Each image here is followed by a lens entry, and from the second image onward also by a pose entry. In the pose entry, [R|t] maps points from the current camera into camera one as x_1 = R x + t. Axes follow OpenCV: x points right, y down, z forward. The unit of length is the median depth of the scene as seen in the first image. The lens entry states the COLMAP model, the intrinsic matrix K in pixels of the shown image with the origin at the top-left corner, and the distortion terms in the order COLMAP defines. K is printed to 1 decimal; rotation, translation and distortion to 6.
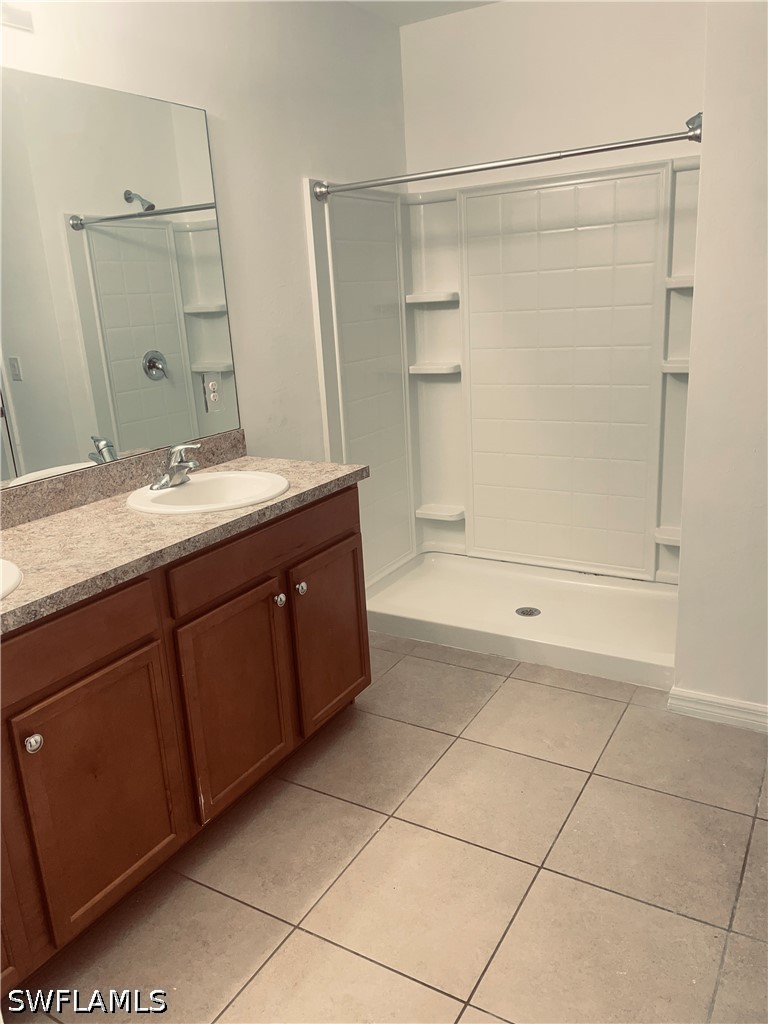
lens RADIAL K [[776.1, 0, 390.9], [0, 776.1, 506.7], [0, 0, 1]] dist [0.079584, -0.096971]
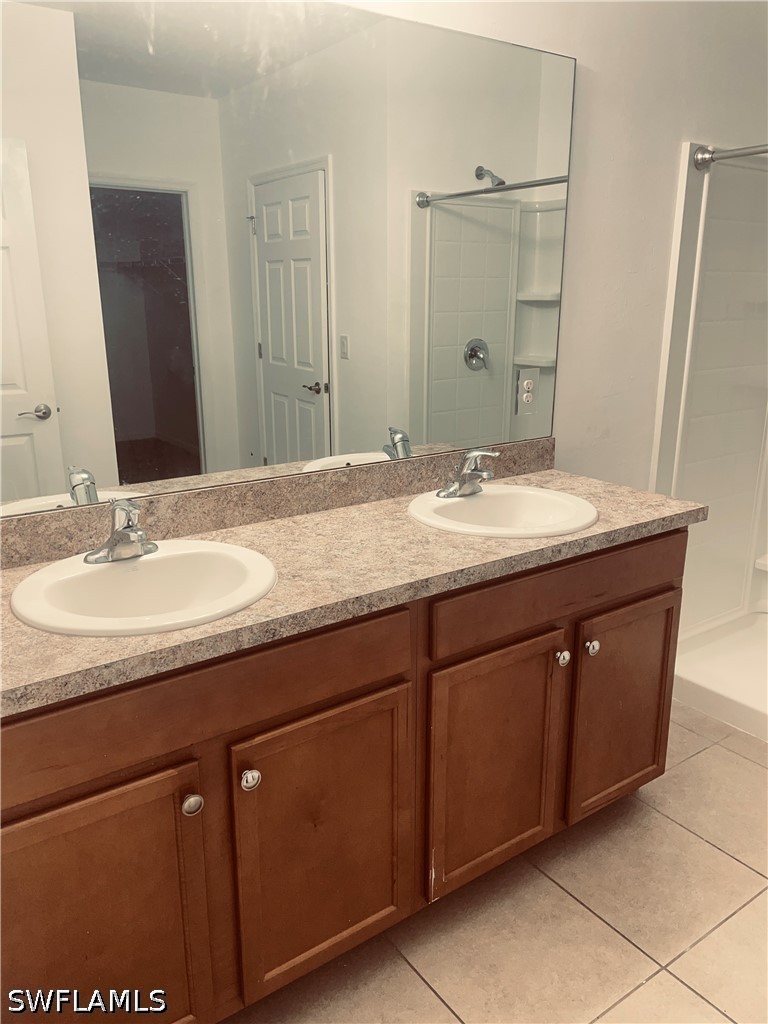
lens RADIAL K [[776.1, 0, 384.1], [0, 776.1, 501.9], [0, 0, 1]] dist [0.079584, -0.096971]
pose [[0.909295, 0.158767, -0.384677, -0.024547], [-0.157081, 0.986928, 0.036027, -0.038189], [0.385368, 0.027666, 0.922348, 0.172589]]
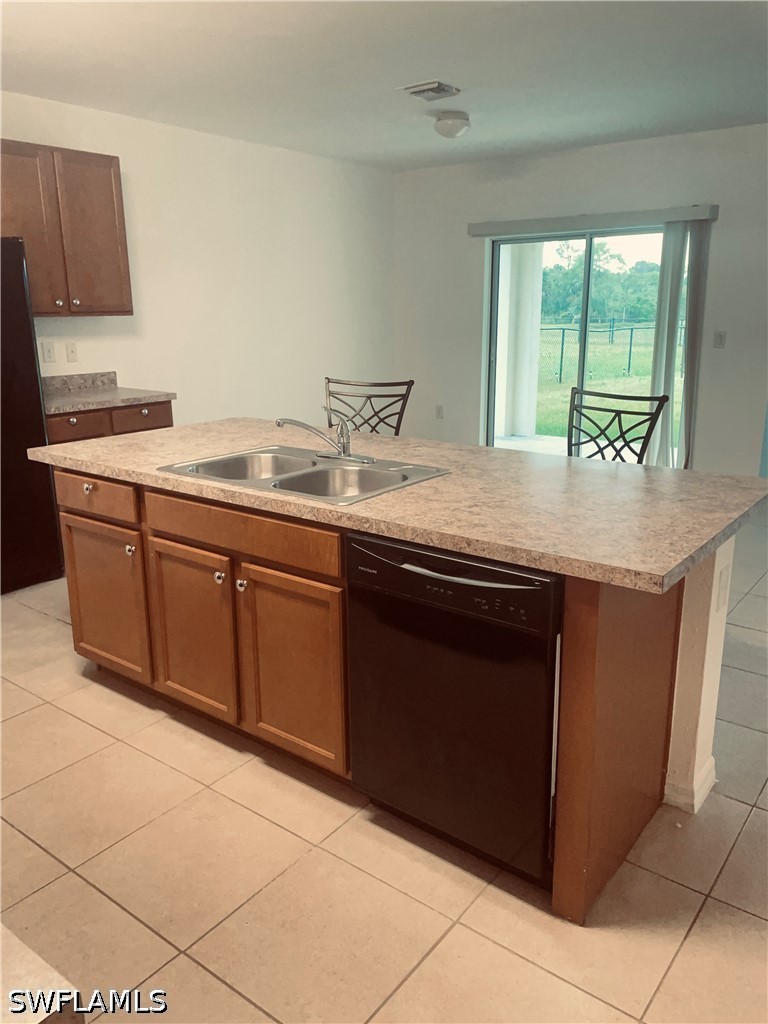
lens RADIAL K [[776.1, 0, 384.2], [0, 776.1, 510.9], [0, 0, 1]] dist [0.079584, -0.096971]
pose [[-0.125745, 0.303336, -0.944550, 0.359650], [-0.254205, 0.910468, 0.326232, -0.171851], [0.958941, 0.281132, -0.037377, 0.619697]]
